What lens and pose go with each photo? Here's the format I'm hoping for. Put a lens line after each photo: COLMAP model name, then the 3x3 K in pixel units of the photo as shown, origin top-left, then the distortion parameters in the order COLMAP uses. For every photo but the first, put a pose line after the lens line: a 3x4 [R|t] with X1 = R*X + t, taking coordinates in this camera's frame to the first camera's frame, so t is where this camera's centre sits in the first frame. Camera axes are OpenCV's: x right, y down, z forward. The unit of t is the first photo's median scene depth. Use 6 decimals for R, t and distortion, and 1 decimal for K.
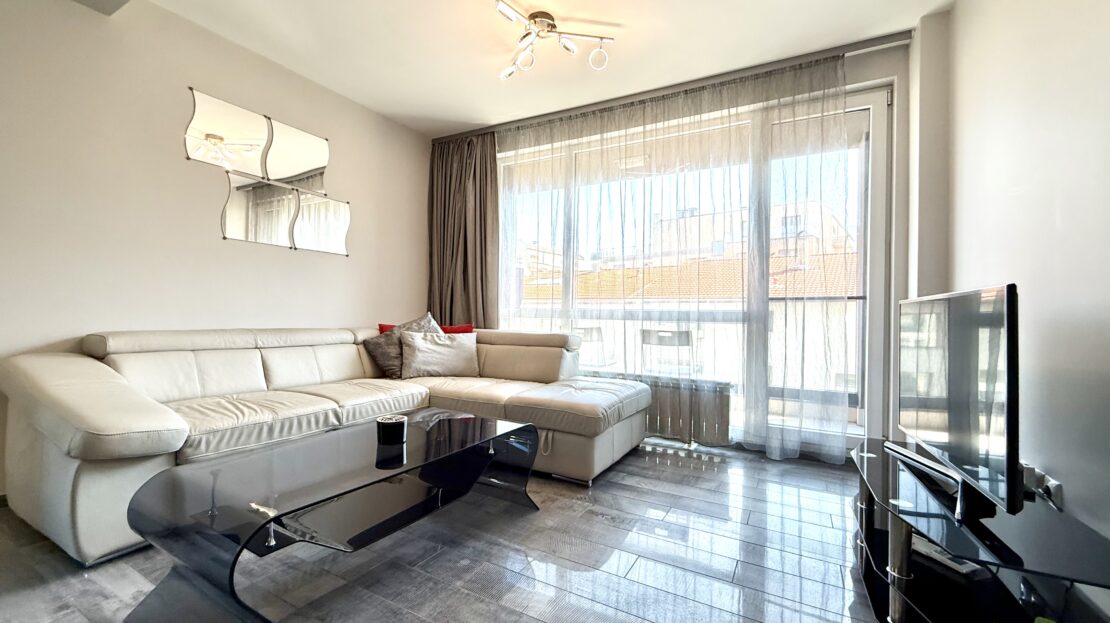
lens RADIAL K [[438.9, 0, 551.1], [0, 438.9, 311.4], [0, 0, 1]] dist [-0.000600, -0.000331]
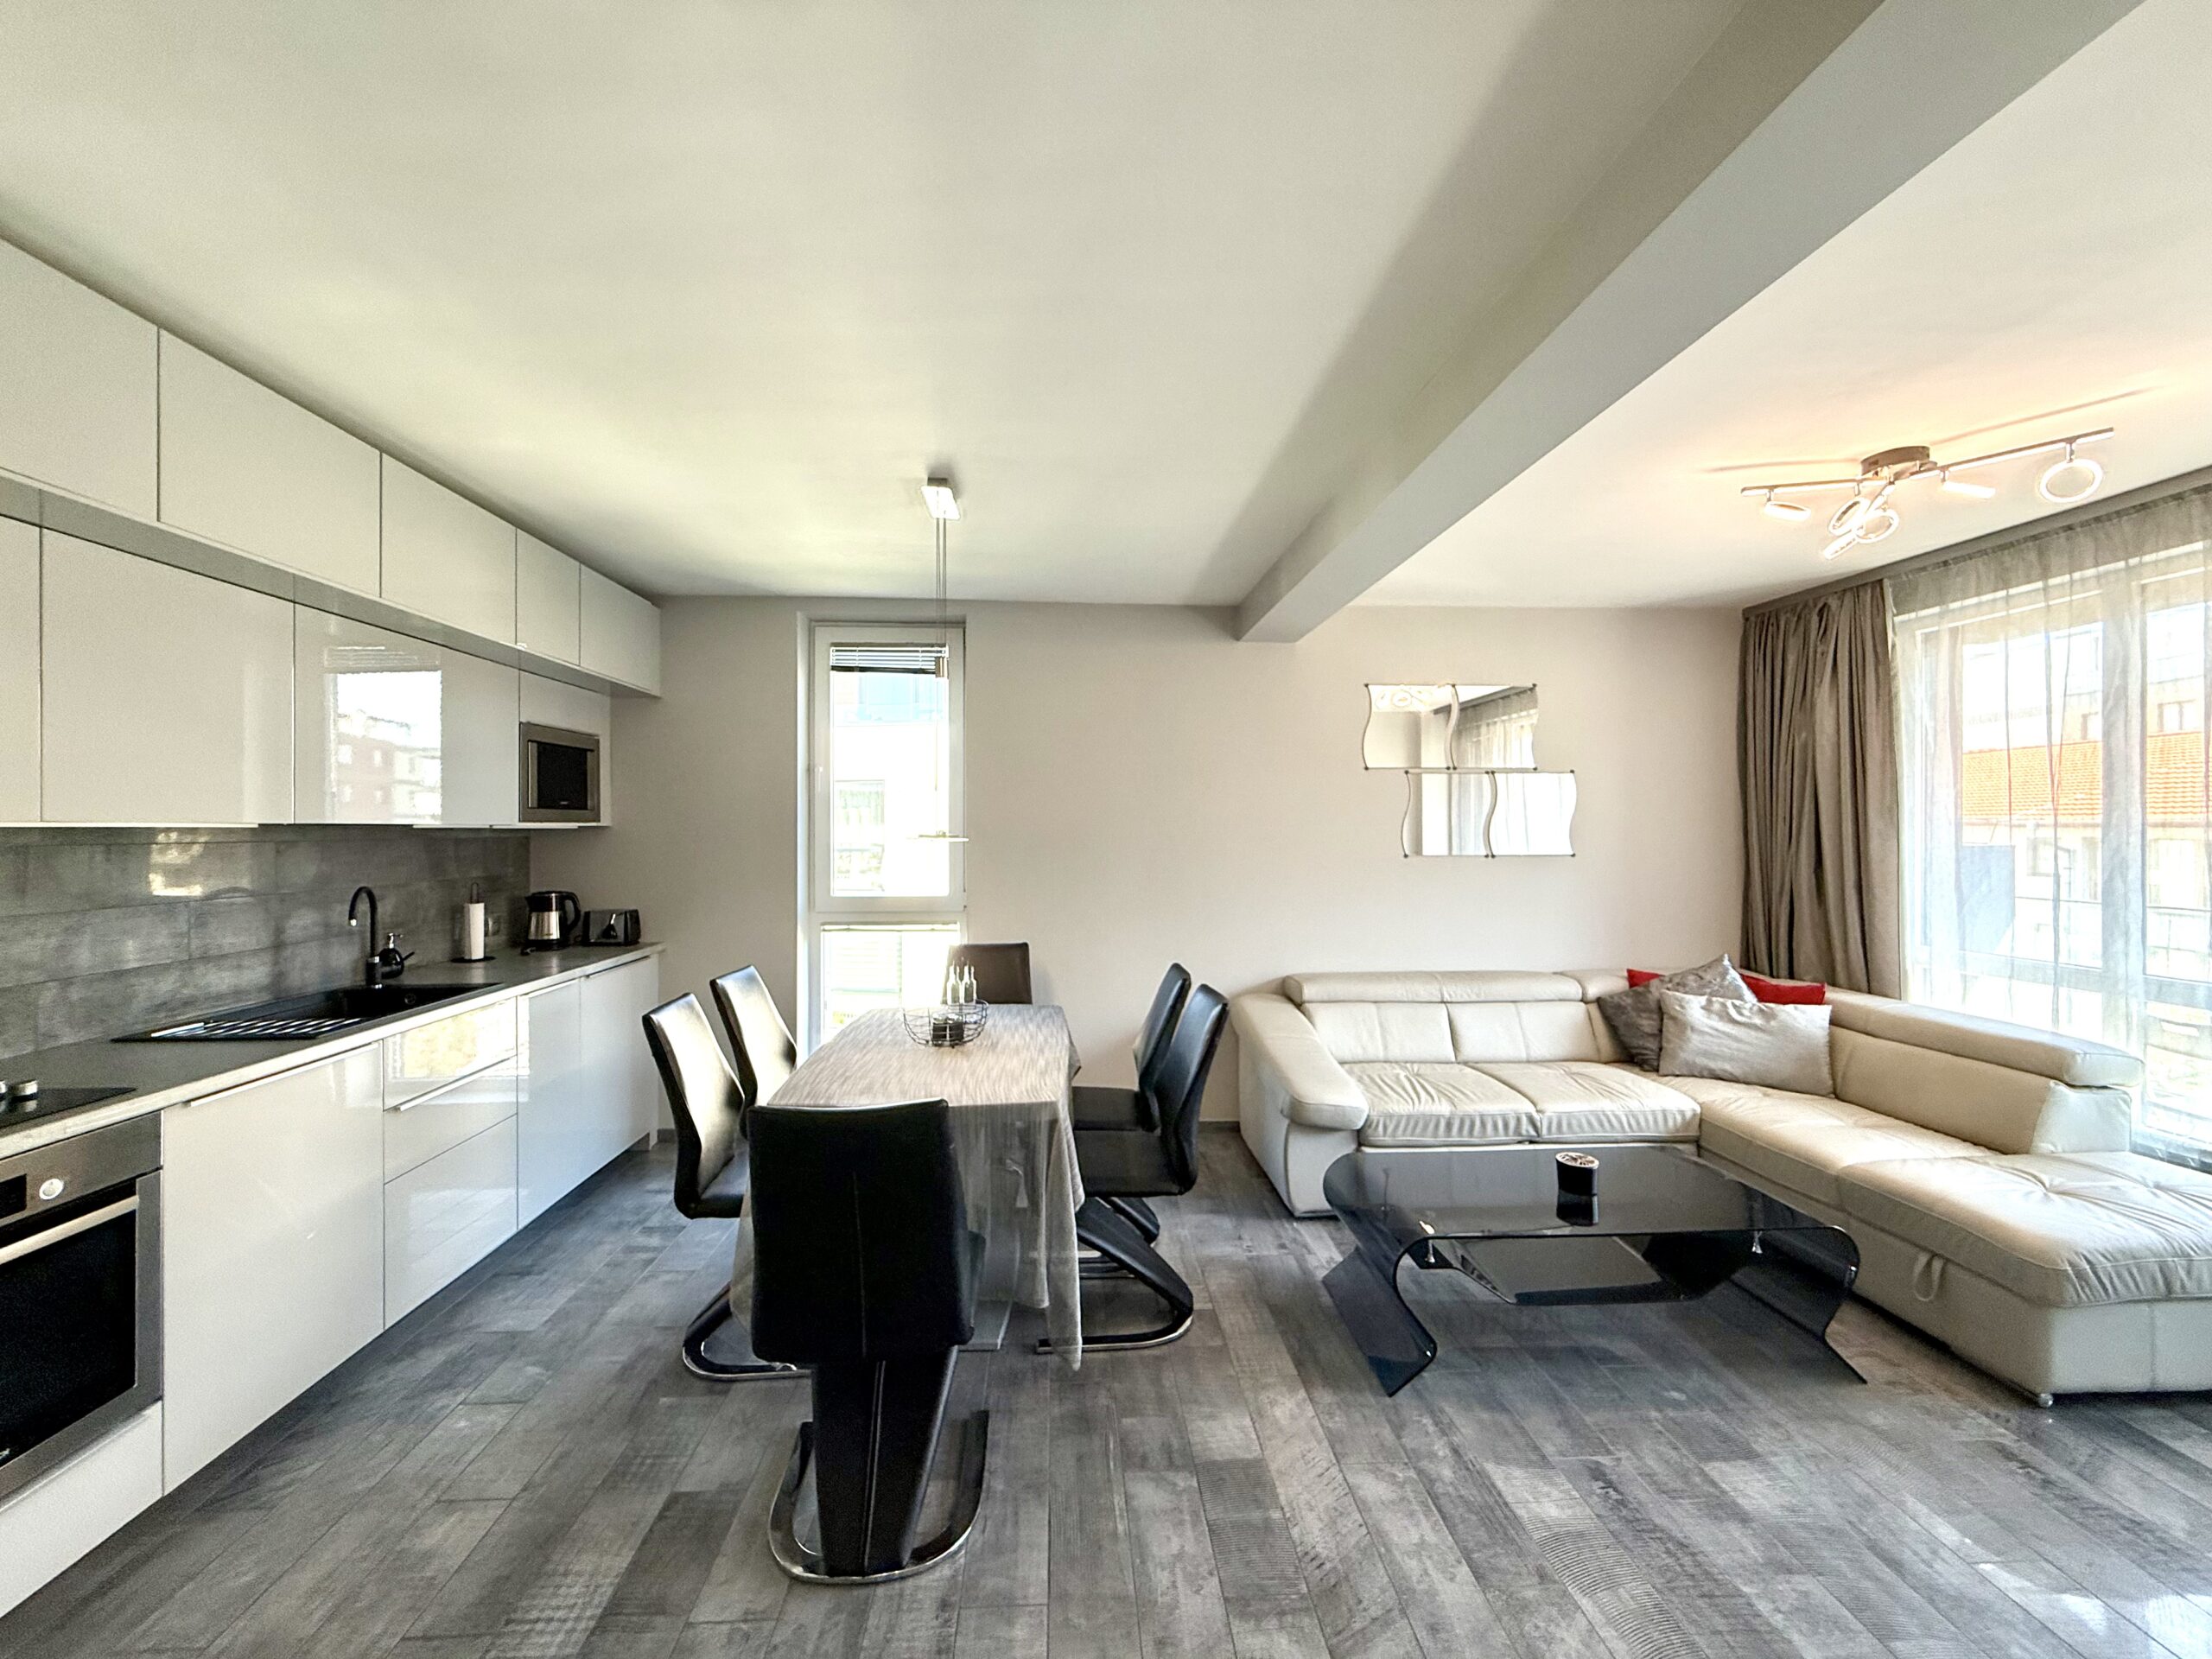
lens RADIAL K [[886.3, 0, 1099.8], [0, 886.3, 828.4], [0, 0, 1]] dist [-0.001379, 0.000232]
pose [[0.532909, -0.019928, -0.845938, 0.325534], [0.019765, 0.999743, -0.011100, -0.212172], [0.845942, -0.010804, 0.533166, -0.331731]]
